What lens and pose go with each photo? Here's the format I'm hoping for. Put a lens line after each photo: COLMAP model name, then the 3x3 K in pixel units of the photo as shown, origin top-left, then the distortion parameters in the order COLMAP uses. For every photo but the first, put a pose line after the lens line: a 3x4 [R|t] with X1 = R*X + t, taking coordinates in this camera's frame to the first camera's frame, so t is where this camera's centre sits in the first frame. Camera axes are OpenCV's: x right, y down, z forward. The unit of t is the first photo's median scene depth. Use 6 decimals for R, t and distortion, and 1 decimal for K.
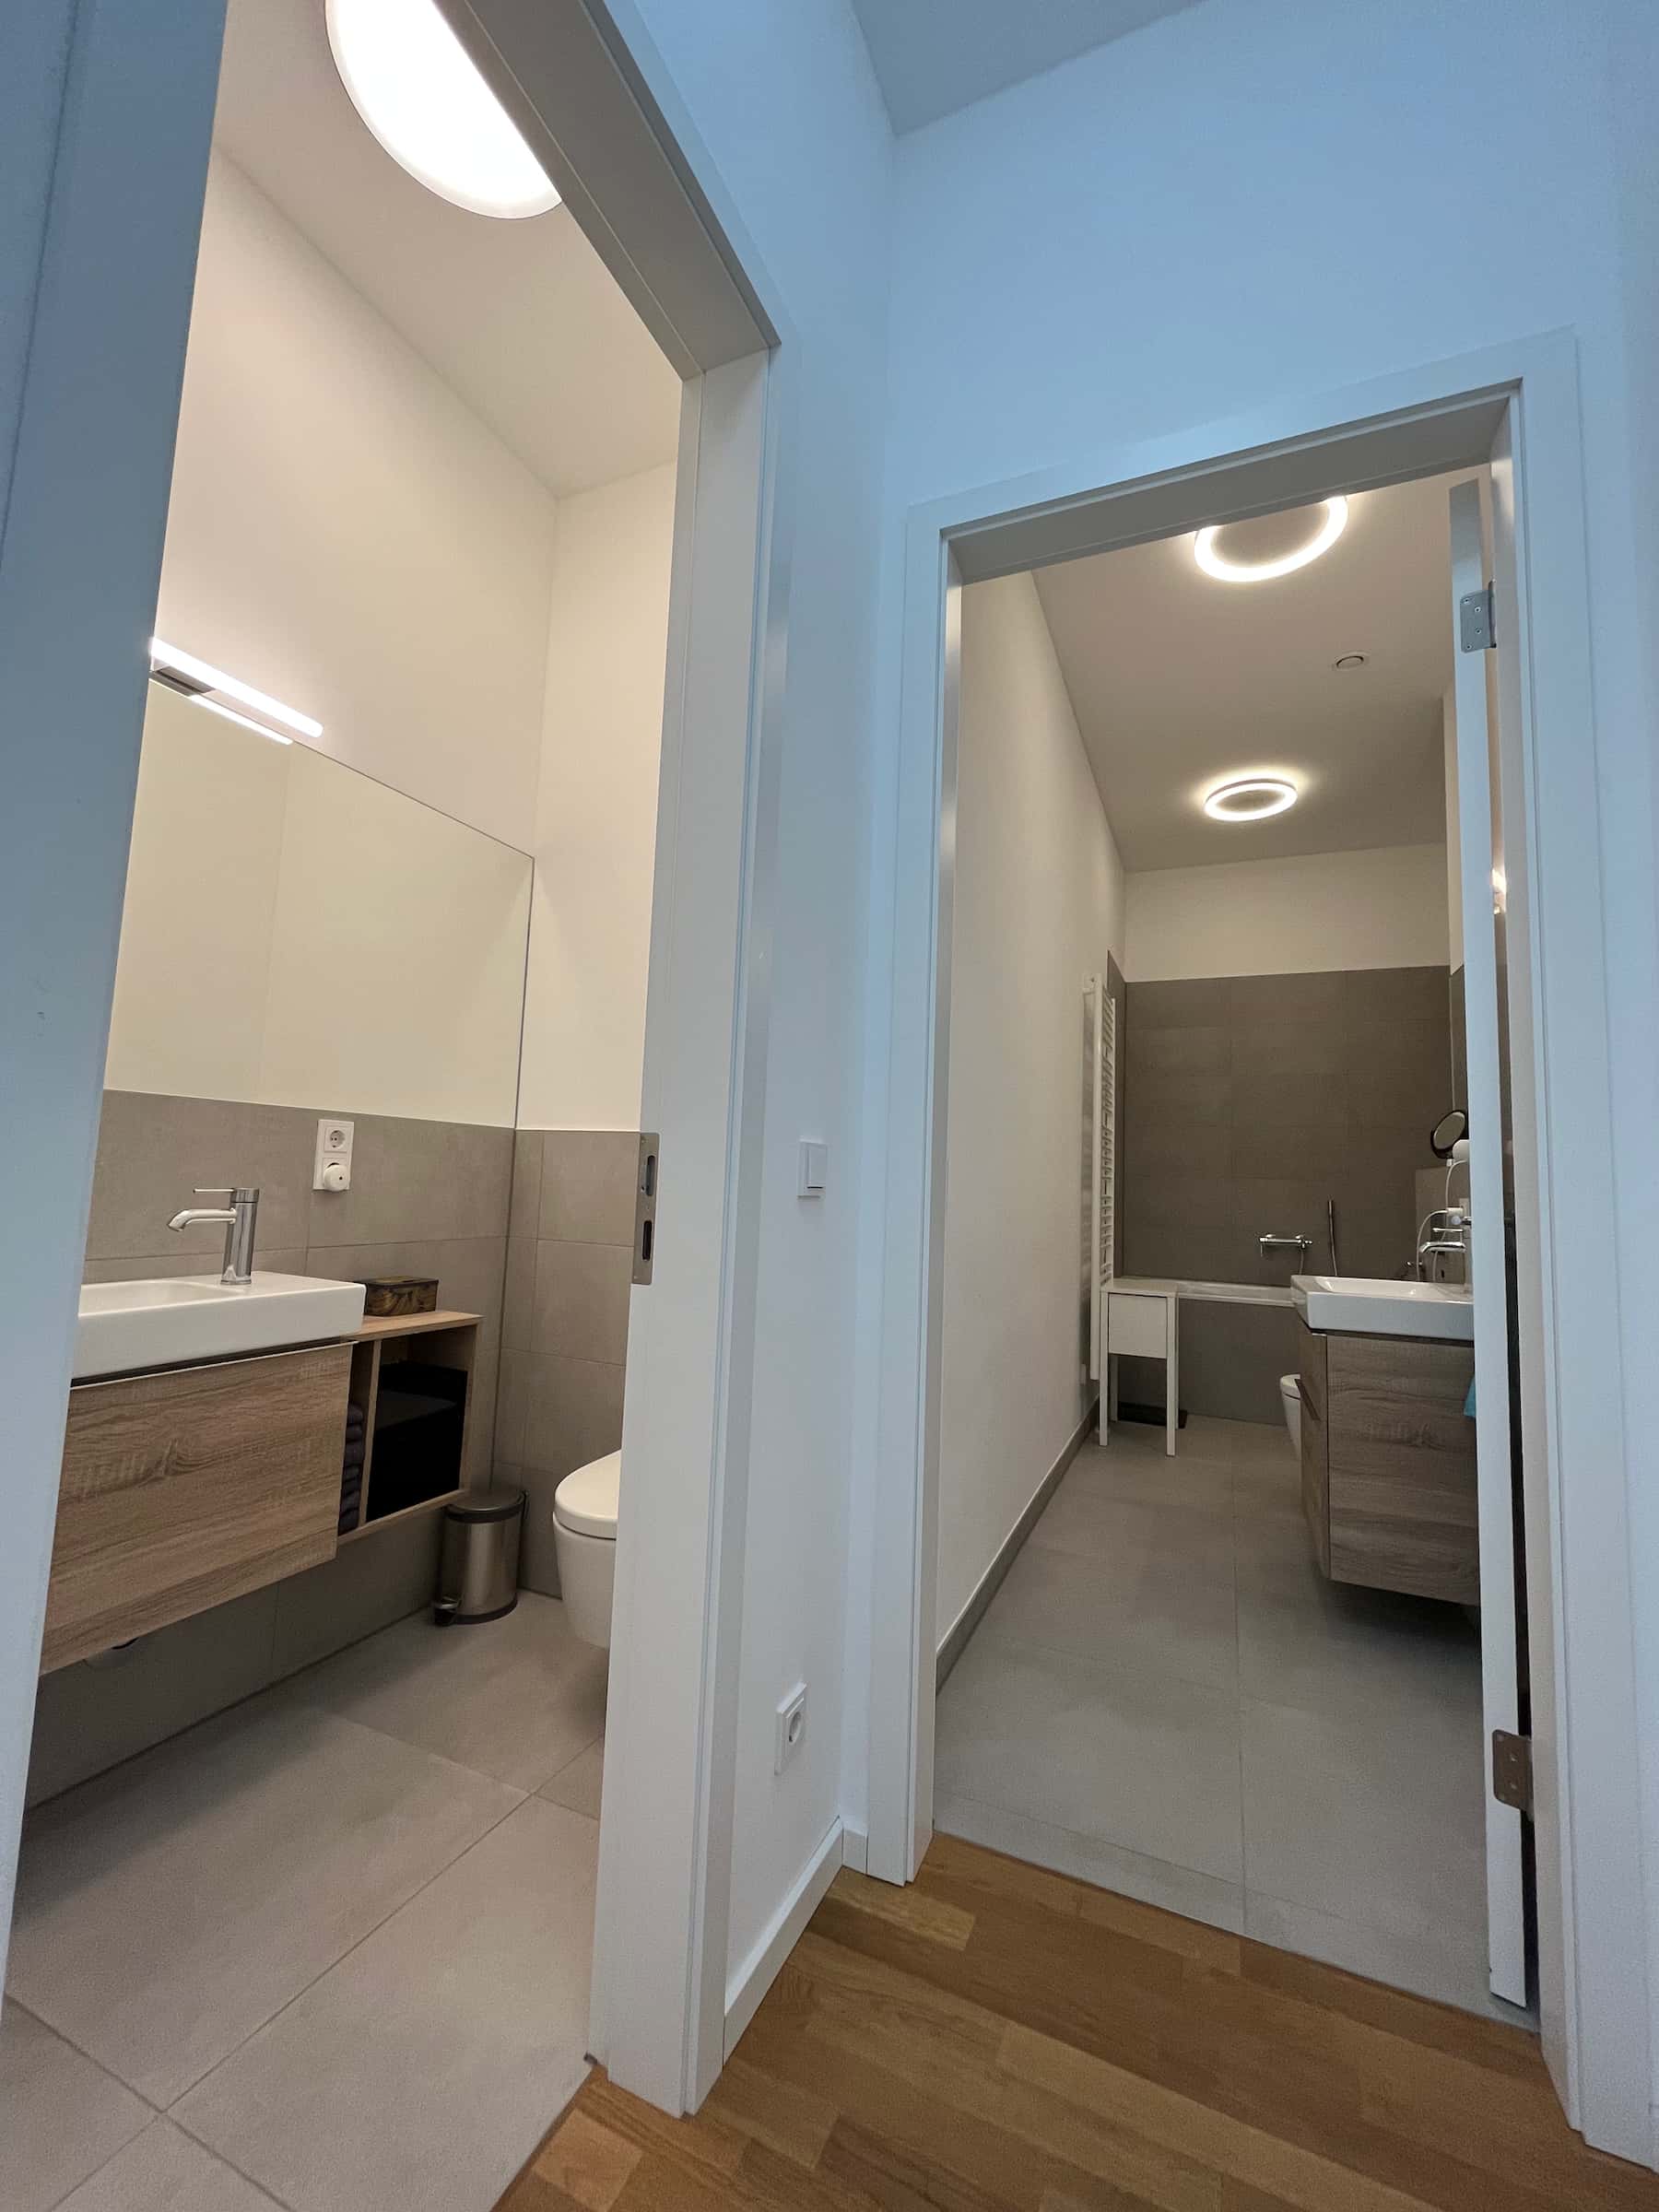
lens RADIAL K [[896.1, 0, 824.0], [0, 896.1, 1096.5], [0, 0, 1]] dist [-0.004077, 0.000367]
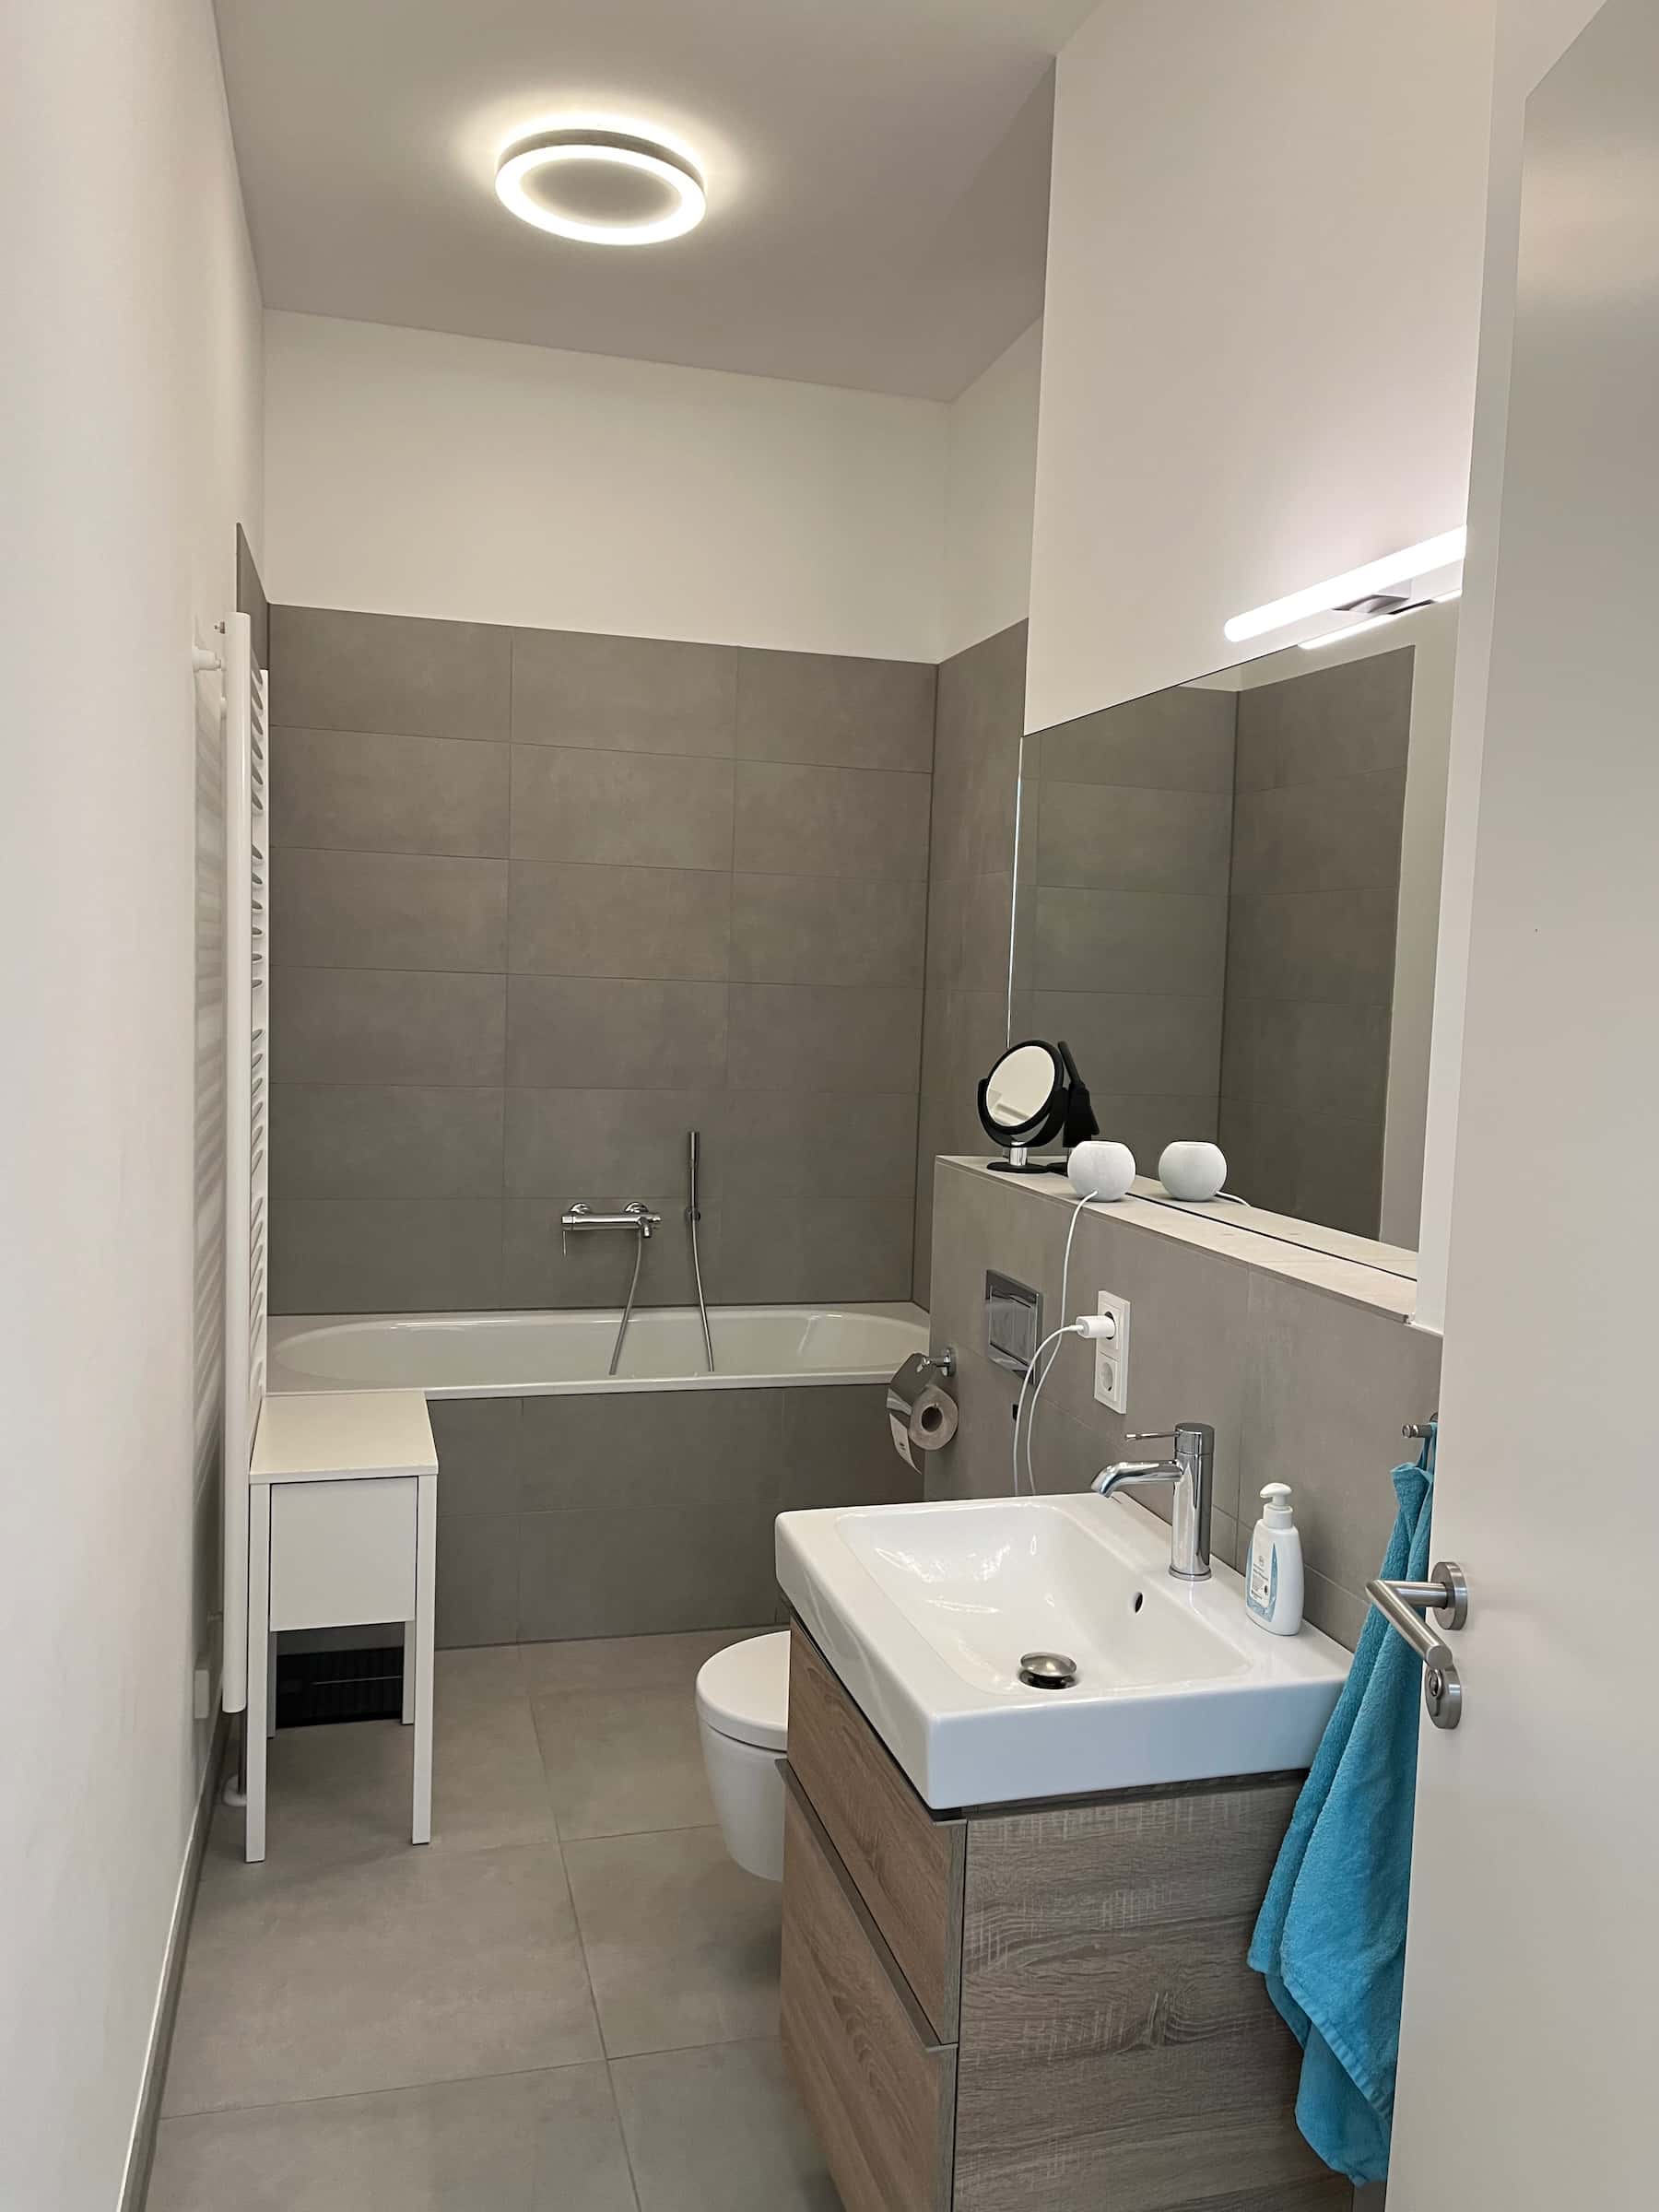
lens RADIAL K [[1664.2, 0, 823.7], [0, 1664.2, 1111.0], [0, 0, 1]] dist [0.011152, 0.001708]
pose [[0.773599, -0.065011, 0.630332, 0.059026], [-0.068378, 0.980351, 0.185030, -0.080361], [-0.629976, -0.186240, 0.753953, 0.327386]]
